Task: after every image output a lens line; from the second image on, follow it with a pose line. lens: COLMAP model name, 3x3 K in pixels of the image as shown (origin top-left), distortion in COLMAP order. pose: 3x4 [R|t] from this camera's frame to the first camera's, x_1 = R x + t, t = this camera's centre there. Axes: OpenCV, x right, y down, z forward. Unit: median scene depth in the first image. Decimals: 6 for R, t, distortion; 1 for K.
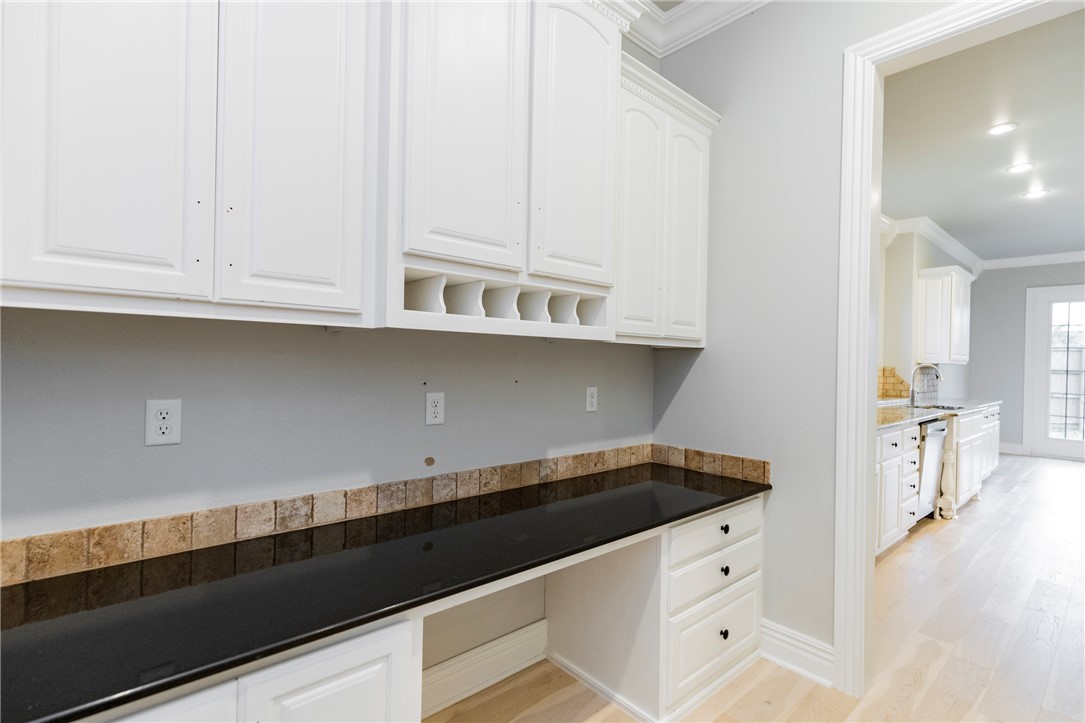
lens RADIAL K [[499.9, 0, 519.6], [0, 499.9, 358.8], [0, 0, 1]] dist [0.009337, -0.001156]
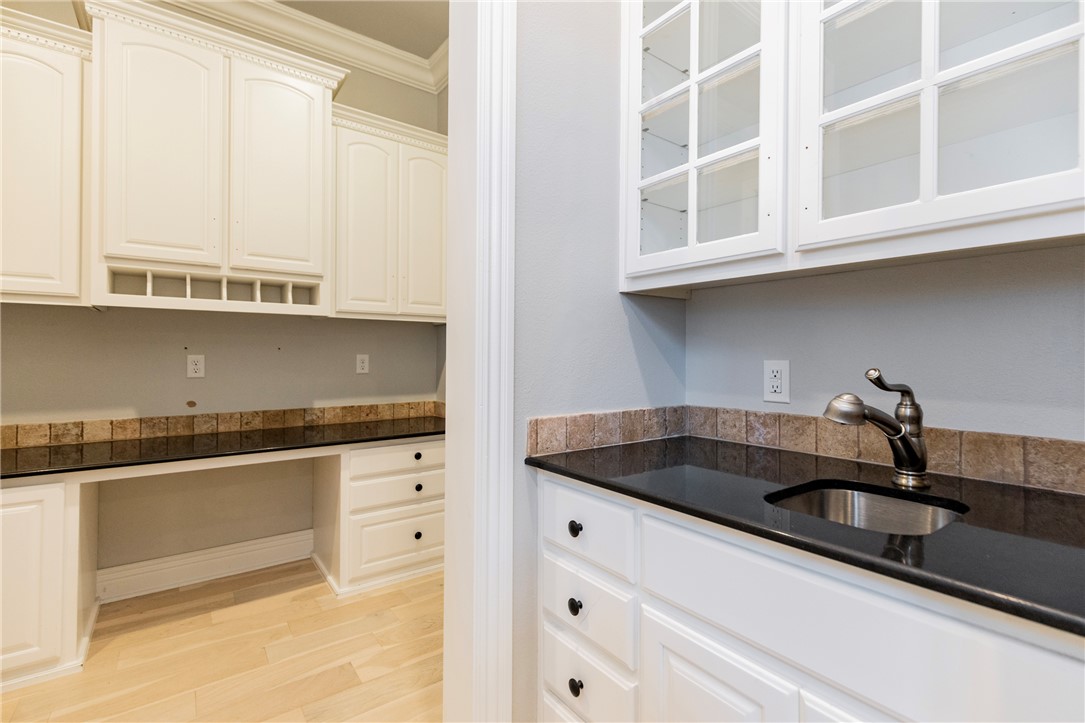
lens RADIAL K [[499.9, 0, 557.0], [0, 499.9, 350.8], [0, 0, 1]] dist [0.009337, -0.001156]
pose [[0.996240, -0.013730, -0.085539, 0.939283], [0.013077, 0.999881, -0.008186, 0.079720], [0.085641, 0.007036, 0.996301, -0.304962]]
